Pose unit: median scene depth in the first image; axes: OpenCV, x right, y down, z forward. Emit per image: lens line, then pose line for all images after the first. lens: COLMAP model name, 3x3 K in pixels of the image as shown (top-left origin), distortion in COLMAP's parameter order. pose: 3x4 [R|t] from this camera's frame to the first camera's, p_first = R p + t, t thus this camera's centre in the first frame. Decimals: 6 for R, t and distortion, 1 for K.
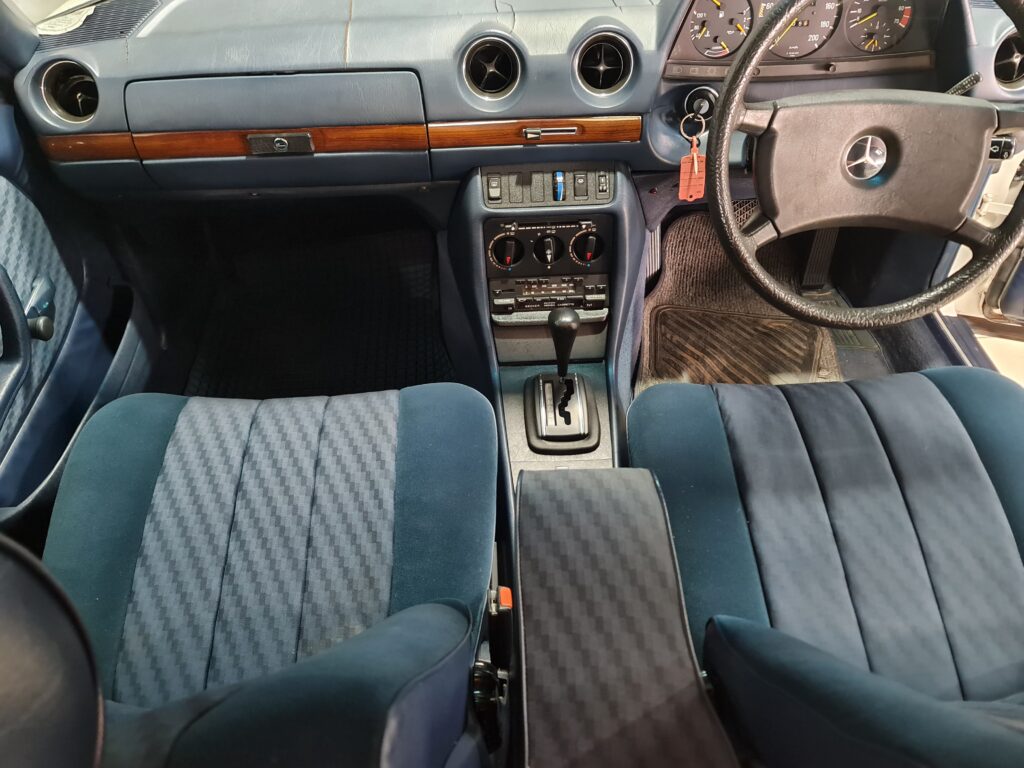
lens RADIAL K [[762.0, 0, 514.0], [0, 762.0, 385.6], [0, 0, 1]] dist [0.048351, -0.046071]
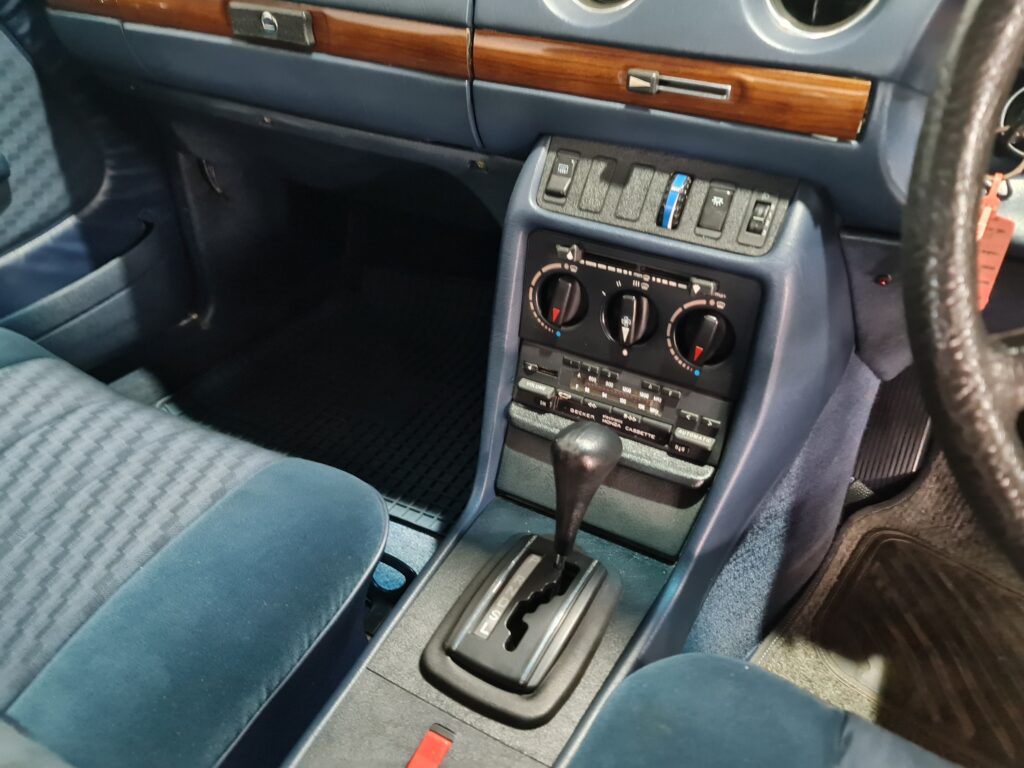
lens RADIAL K [[762.0, 0, 548.9], [0, 762.0, 397.8], [0, 0, 1]] dist [0.048351, -0.046071]
pose [[0.863155, 0.325499, -0.386023, 0.222707], [-0.389326, 0.915840, -0.098293, -0.055206], [0.321541, 0.235131, 0.917237, 0.521135]]
